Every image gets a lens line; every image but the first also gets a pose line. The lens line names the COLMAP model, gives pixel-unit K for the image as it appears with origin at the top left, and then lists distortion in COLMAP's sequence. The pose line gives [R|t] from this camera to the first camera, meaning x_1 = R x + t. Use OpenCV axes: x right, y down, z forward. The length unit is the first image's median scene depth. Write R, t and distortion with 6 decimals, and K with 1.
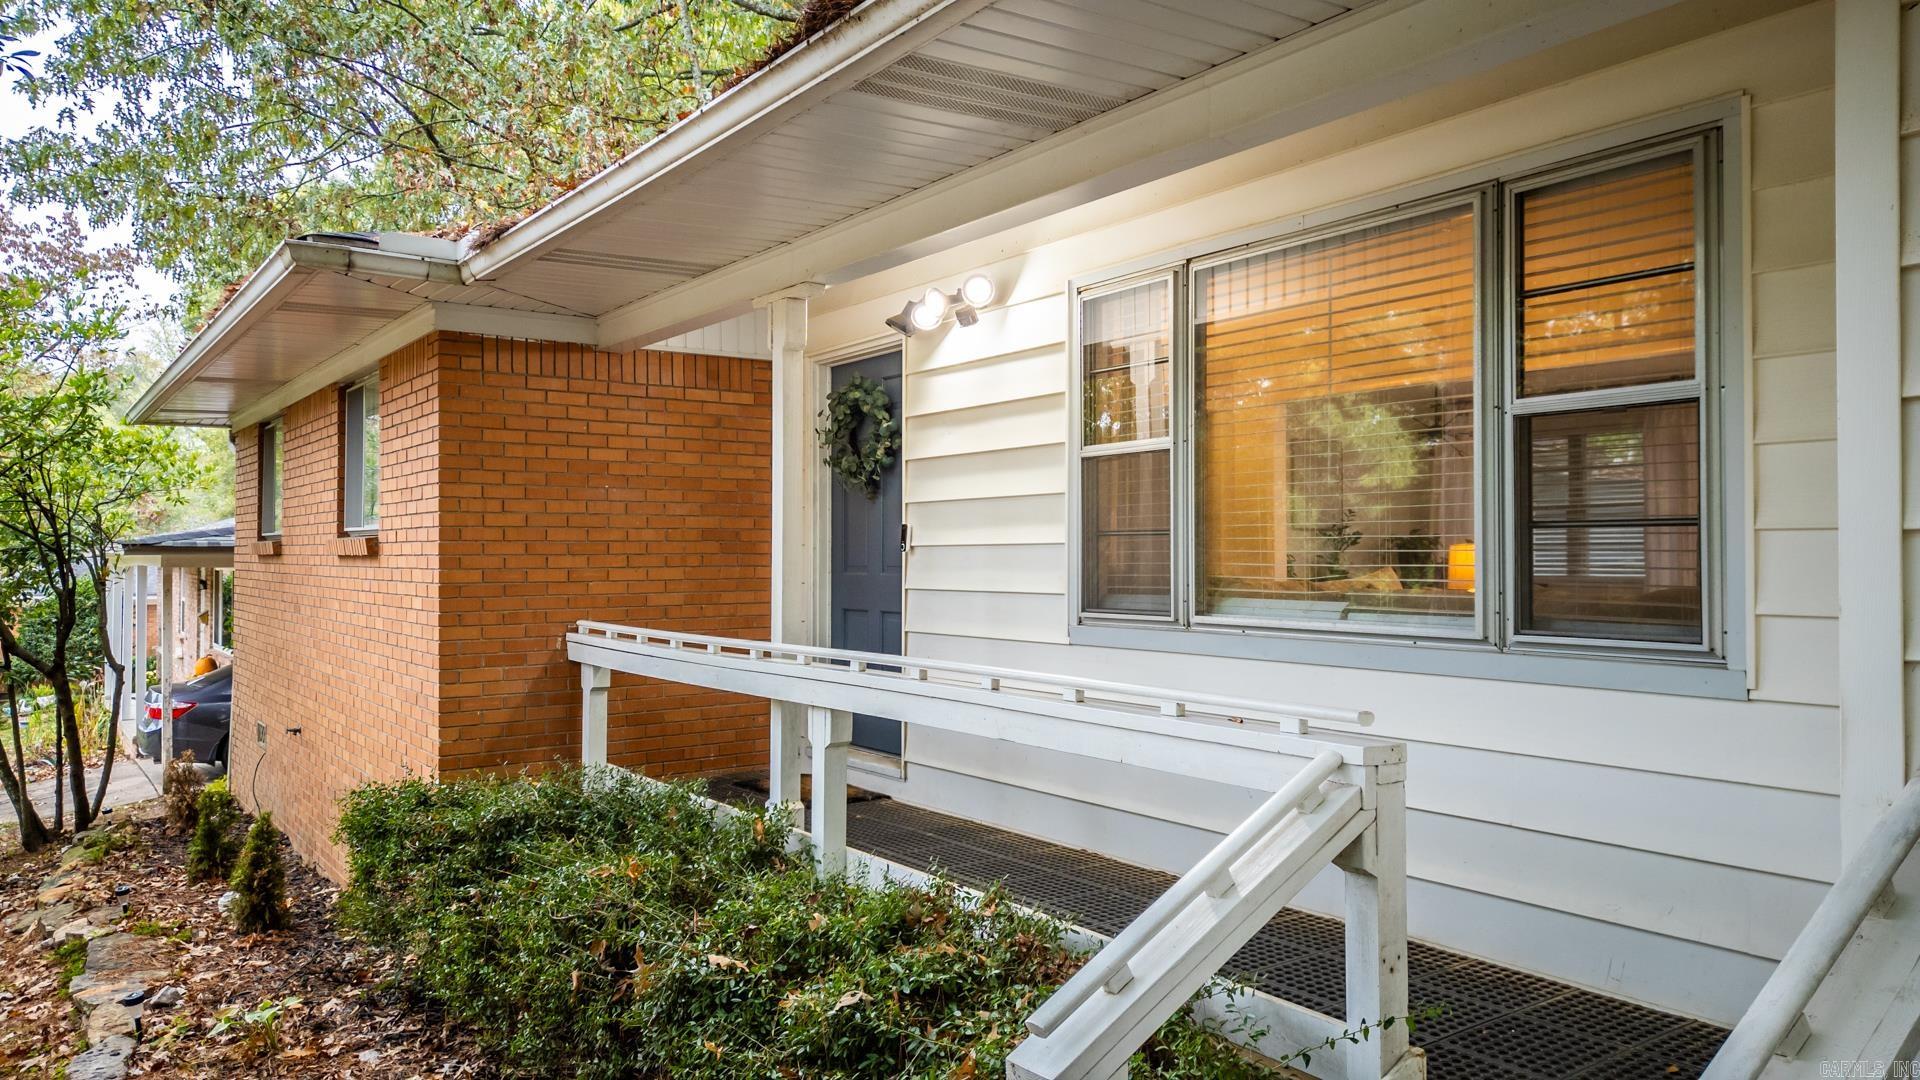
lens RADIAL K [[1359.9, 0, 960.0], [0, 1359.9, 540.0], [0, 0, 1]] dist [0.128400, -0.000100]
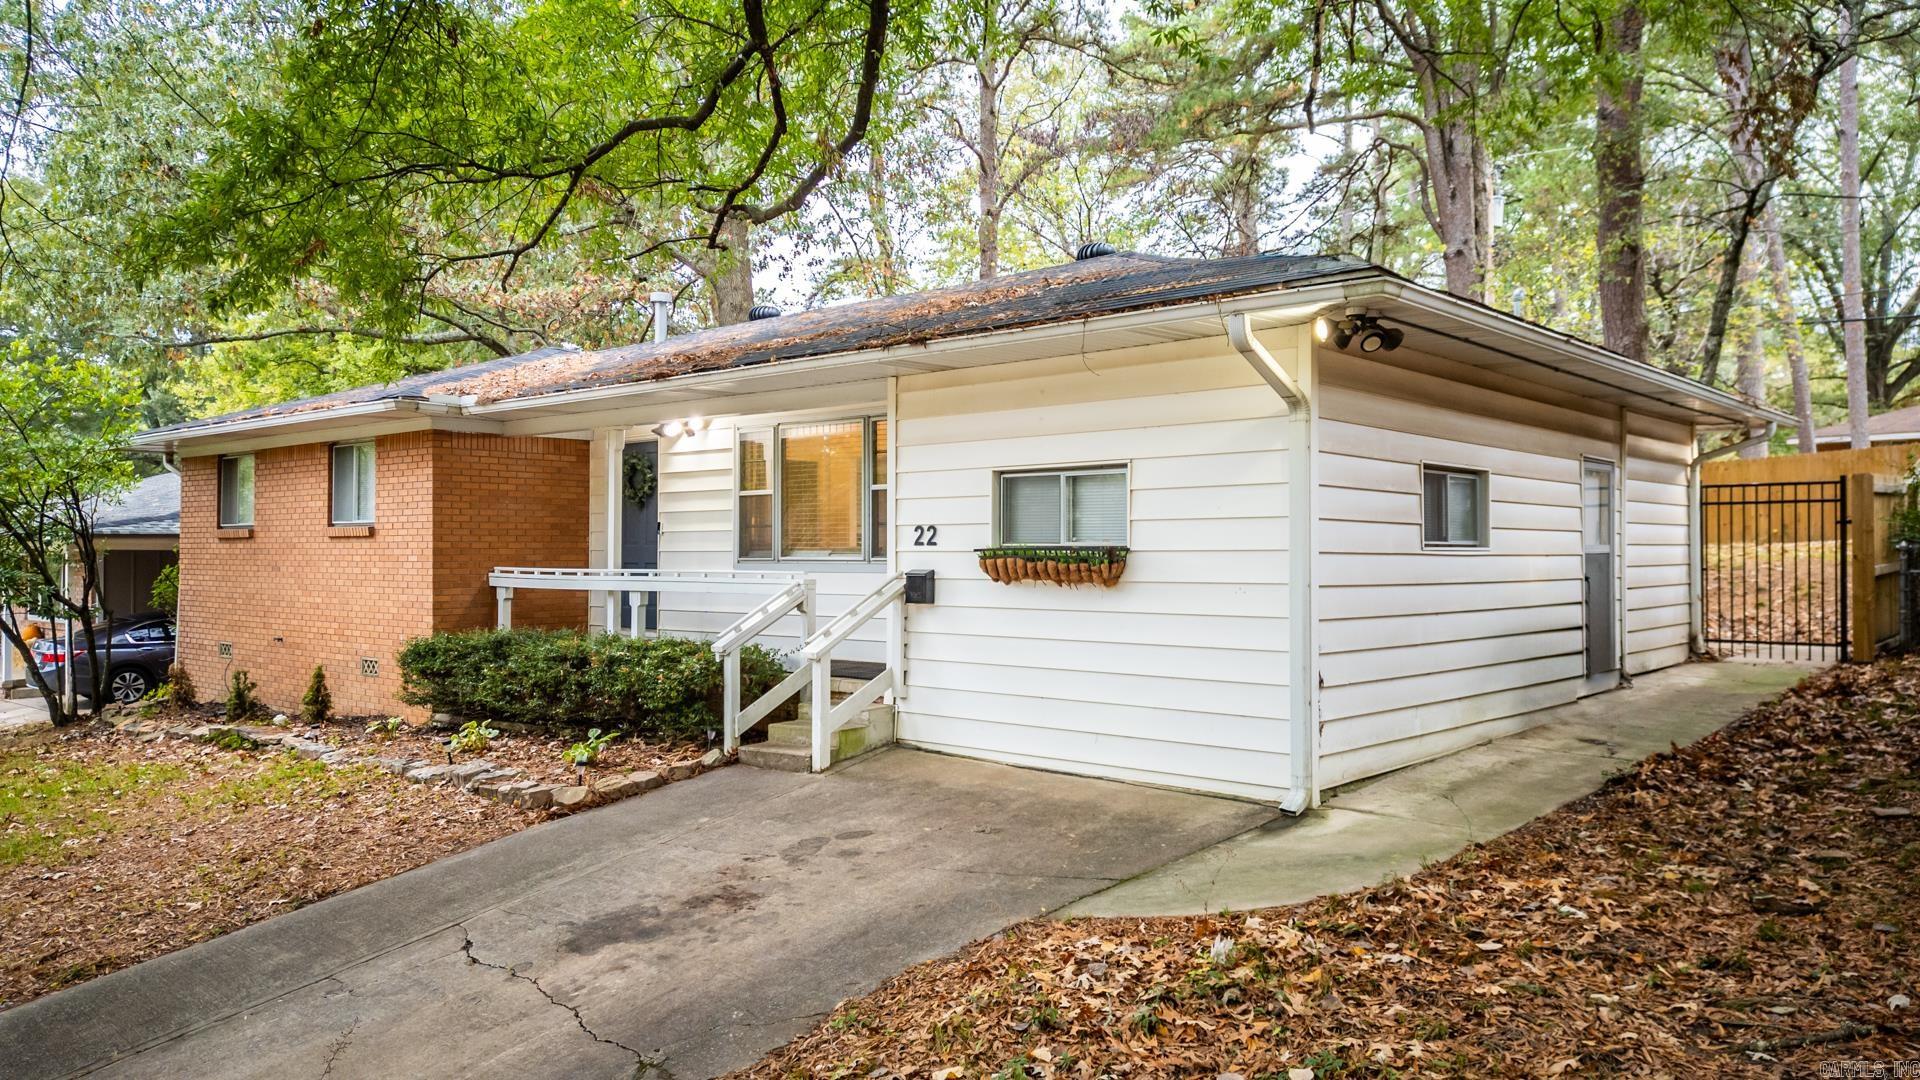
lens RADIAL K [[1359.9, 0, 960.0], [0, 1359.9, 540.0], [0, 0, 1]] dist [0.128400, -0.000100]
pose [[0.974039, 0.004932, 0.226328, -0.067658], [-0.005044, 0.999987, -0.000083, 0.015205], [-0.226326, -0.001060, 0.974051, -1.254213]]
